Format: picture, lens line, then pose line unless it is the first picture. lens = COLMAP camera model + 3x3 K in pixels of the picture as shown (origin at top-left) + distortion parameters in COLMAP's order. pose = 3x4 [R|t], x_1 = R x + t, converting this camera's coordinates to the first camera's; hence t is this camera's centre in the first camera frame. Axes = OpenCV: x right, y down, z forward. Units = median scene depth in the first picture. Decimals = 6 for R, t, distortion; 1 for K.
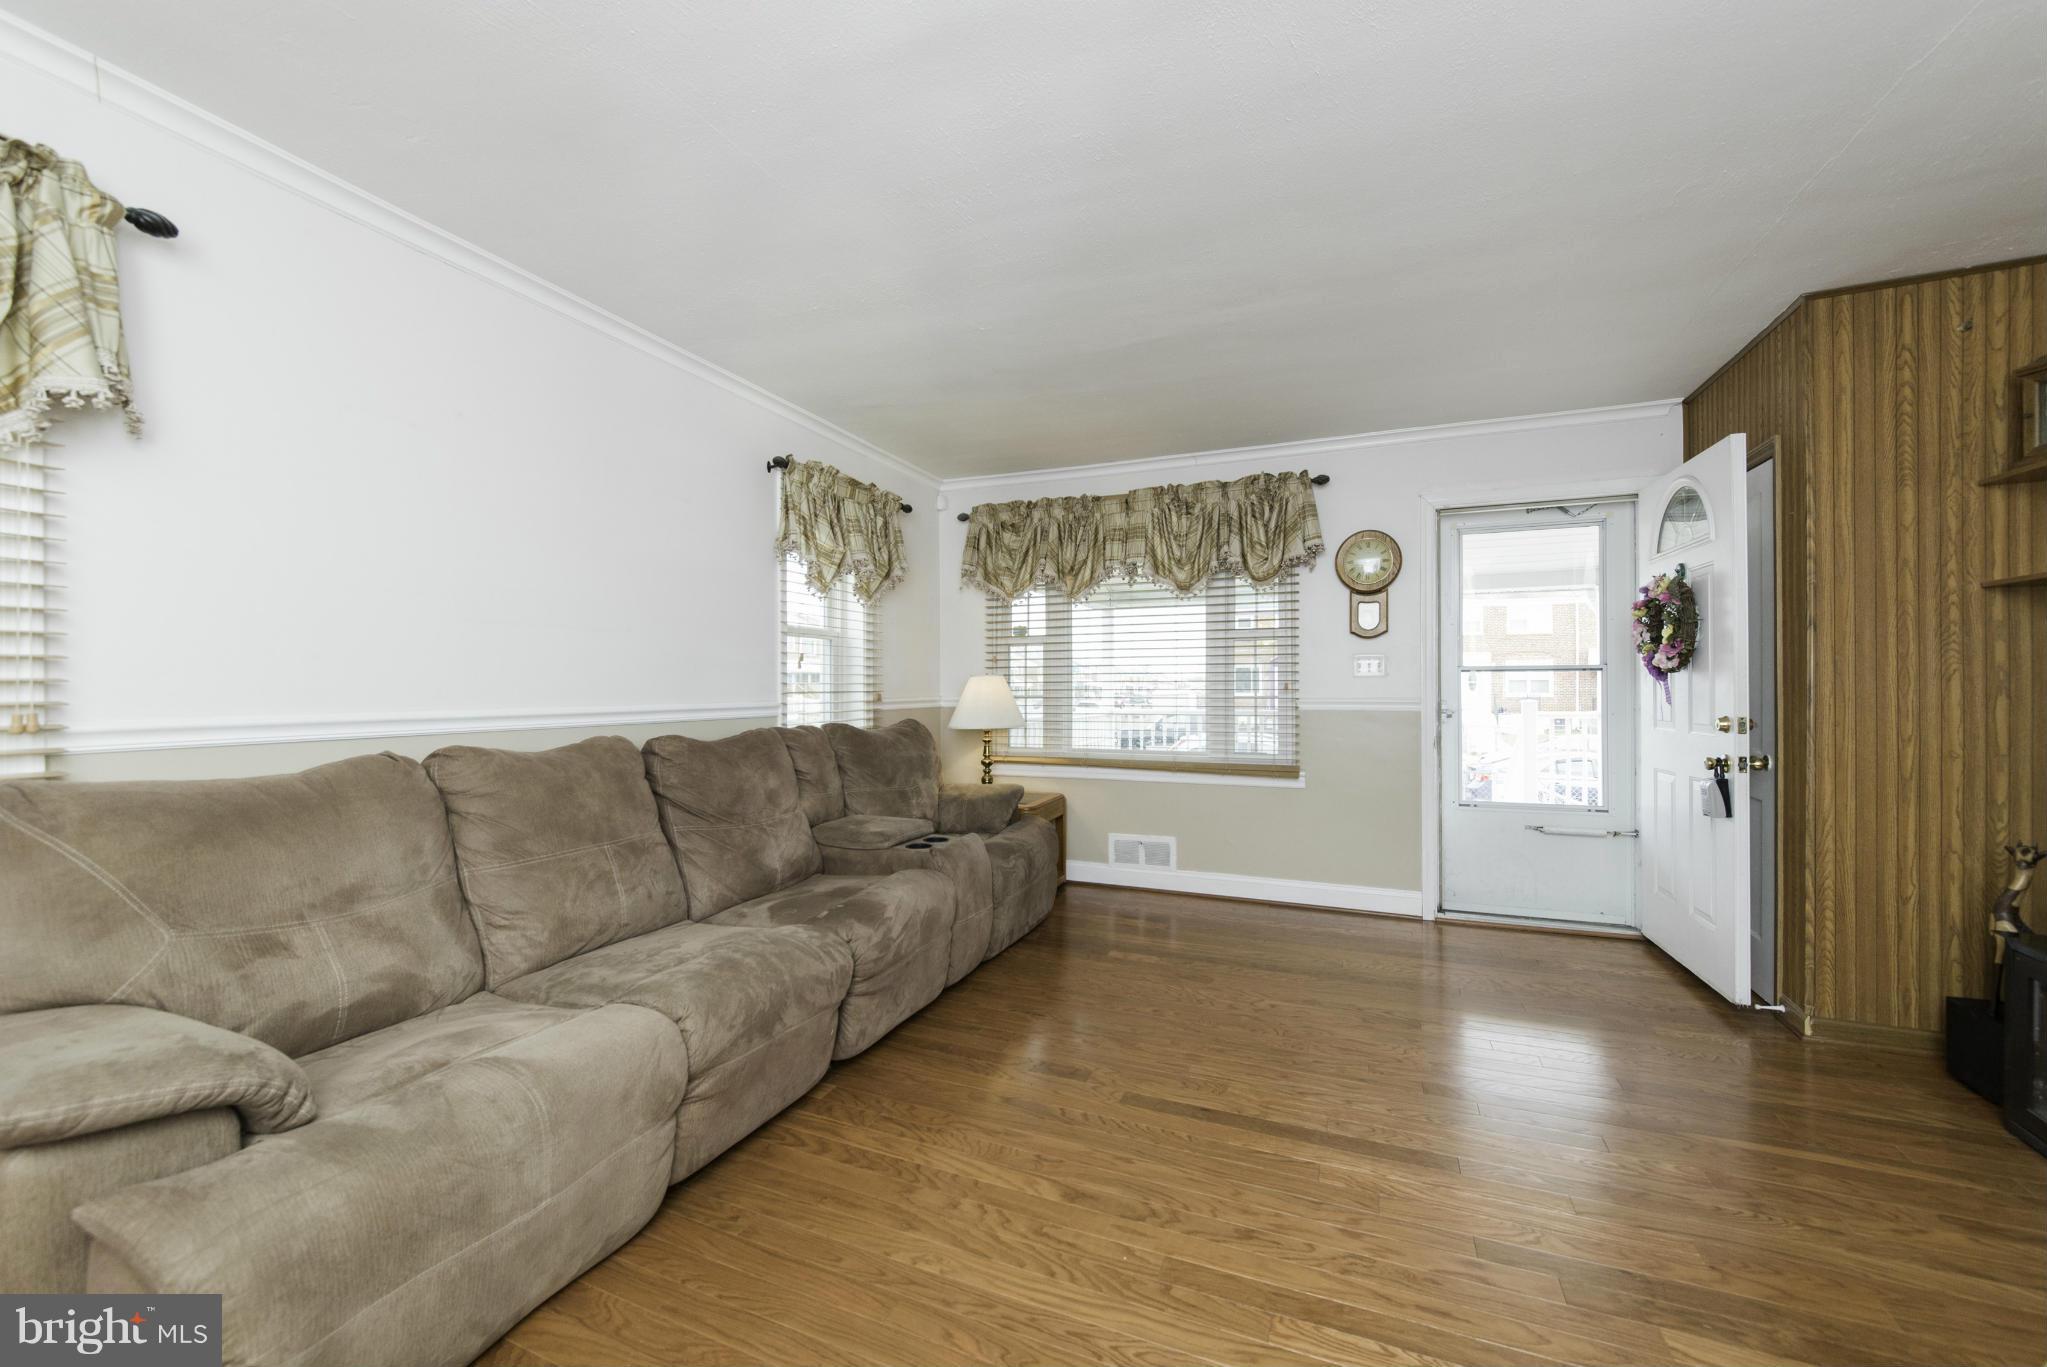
lens RADIAL K [[828.6, 0, 1023.7], [0, 828.6, 685.6], [0, 0, 1]] dist [-0.003214, -0.000417]
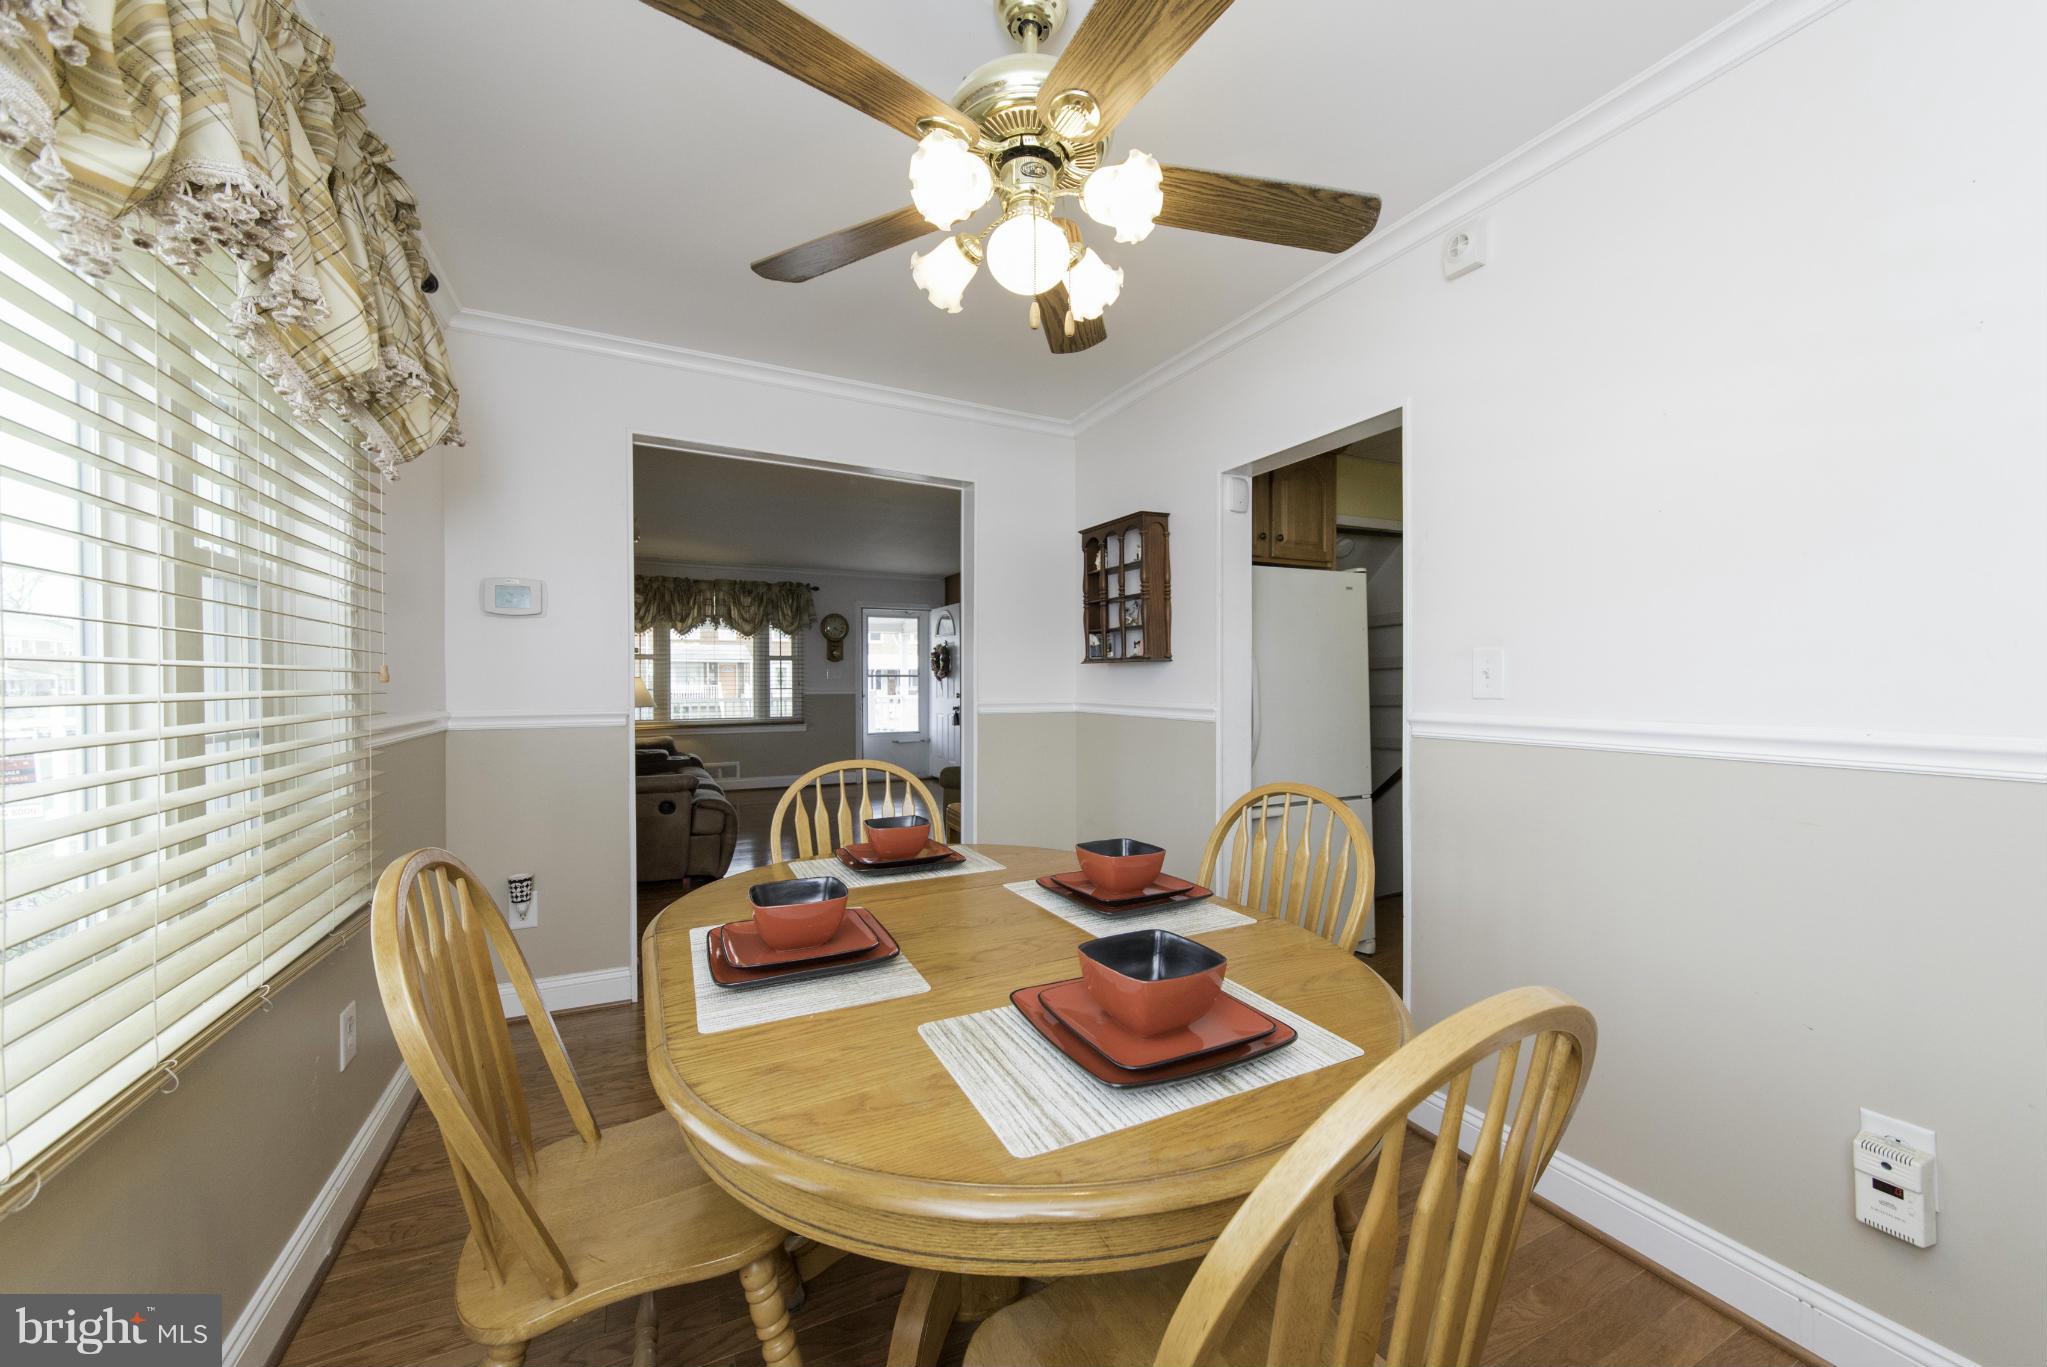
lens RADIAL K [[768.6, 0, 1039.1], [0, 768.6, 685.5], [0, 0, 1]] dist [-0.006506, -0.000164]
pose [[0.648523, -0.004758, 0.761181, -0.802291], [0.000962, 0.999985, 0.005432, -0.003097], [-0.761195, -0.002790, 0.648517, -0.766006]]
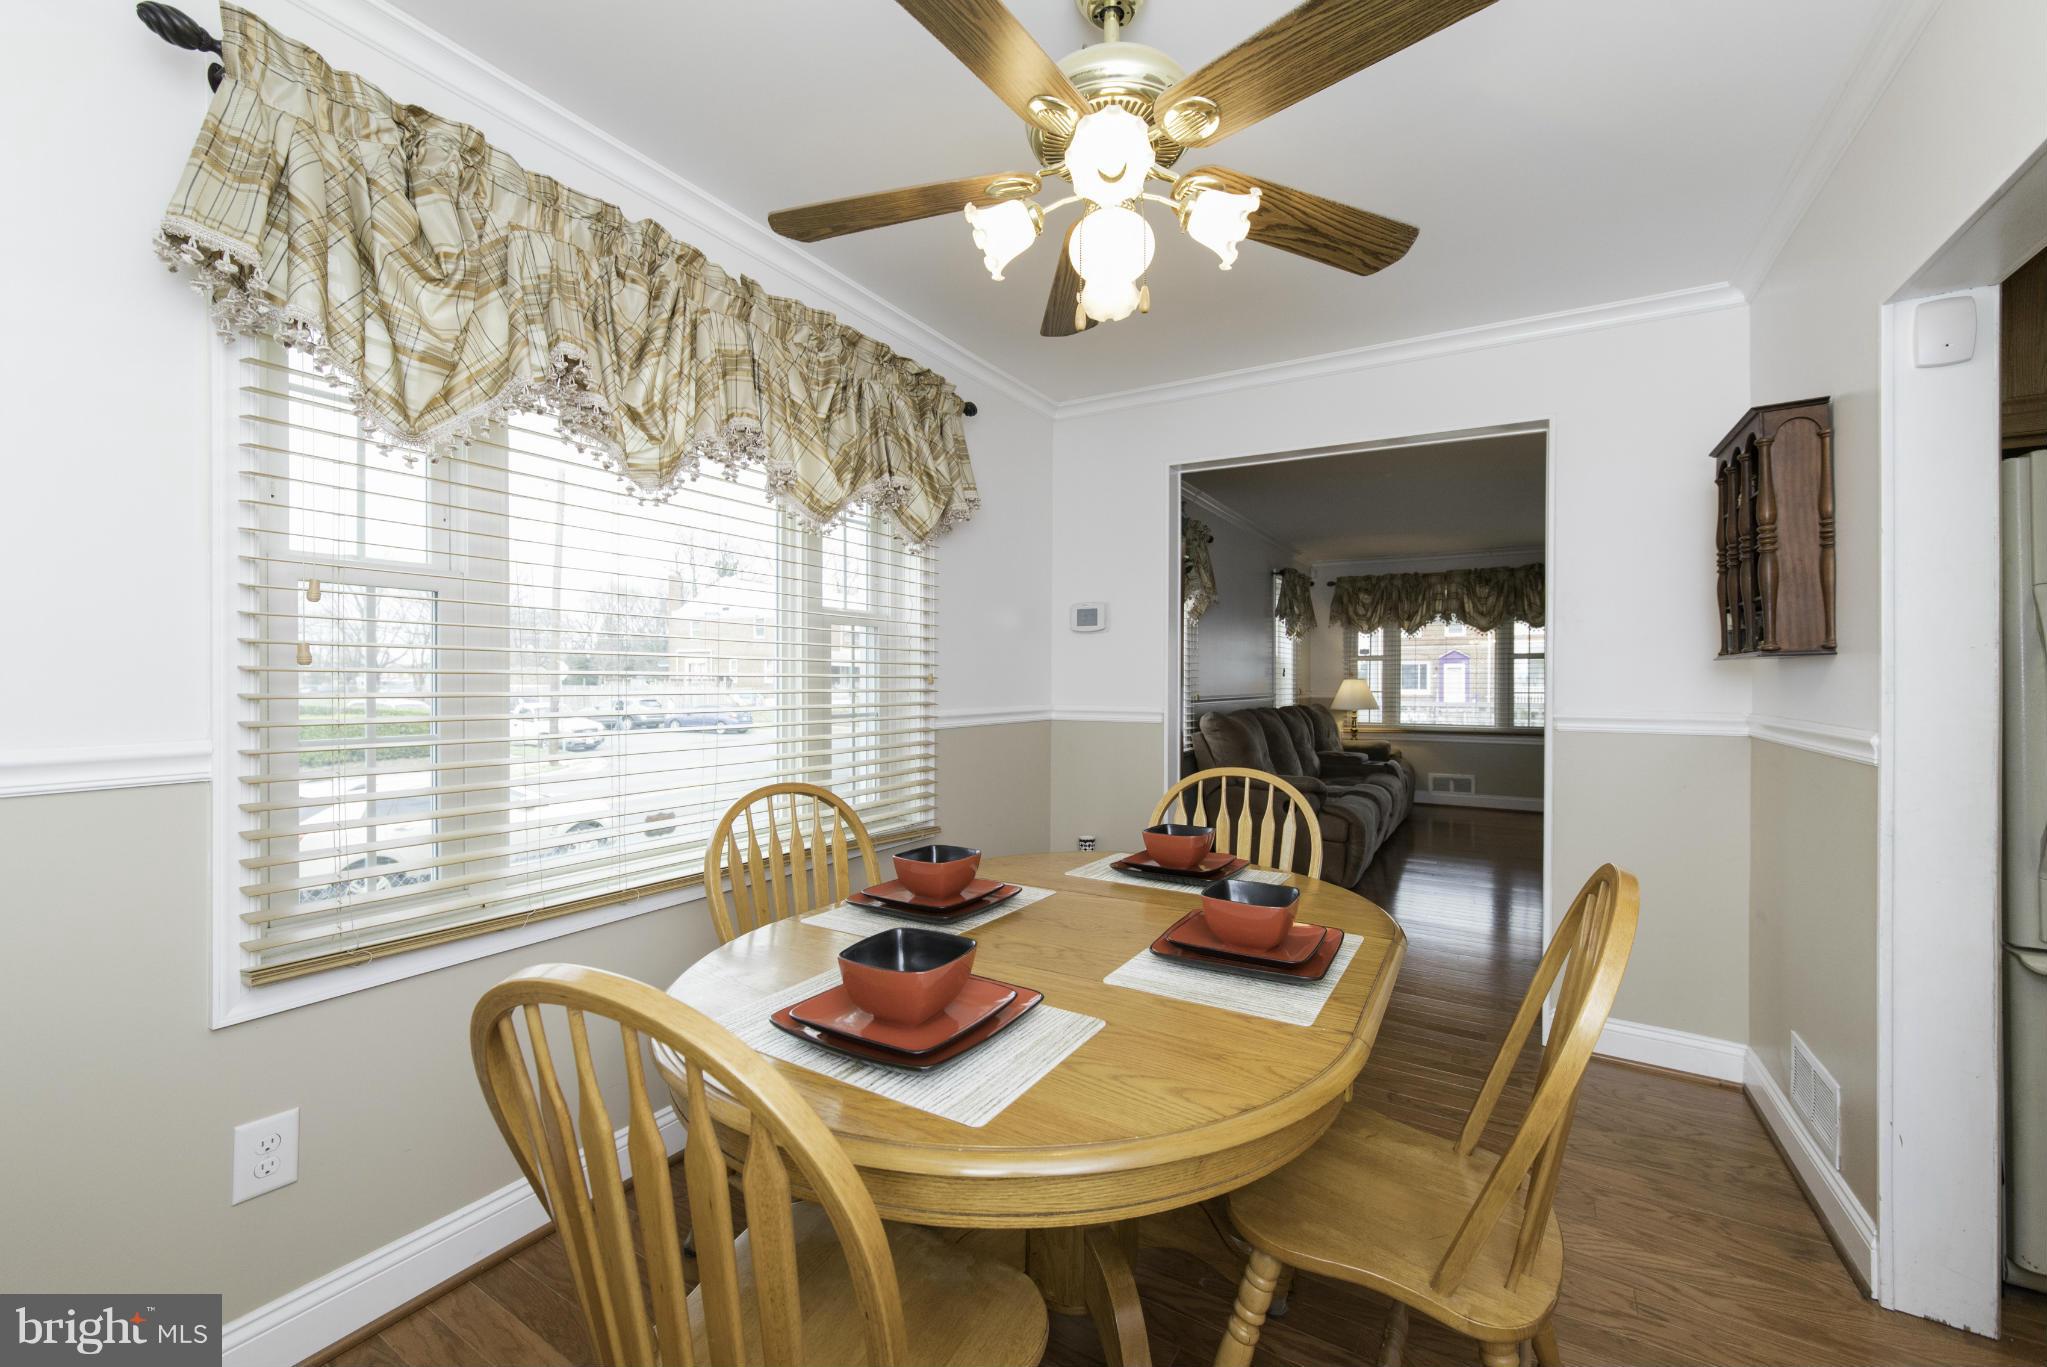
lens RADIAL K [[828.6, 0, 1023.1], [0, 828.6, 684.9], [0, 0, 1]] dist [-0.003214, -0.000417]
pose [[0.988488, 0.006080, -0.151174, -0.525271], [-0.005224, 0.999968, 0.006059, -0.007455], [0.151206, -0.005199, 0.988489, -0.899235]]
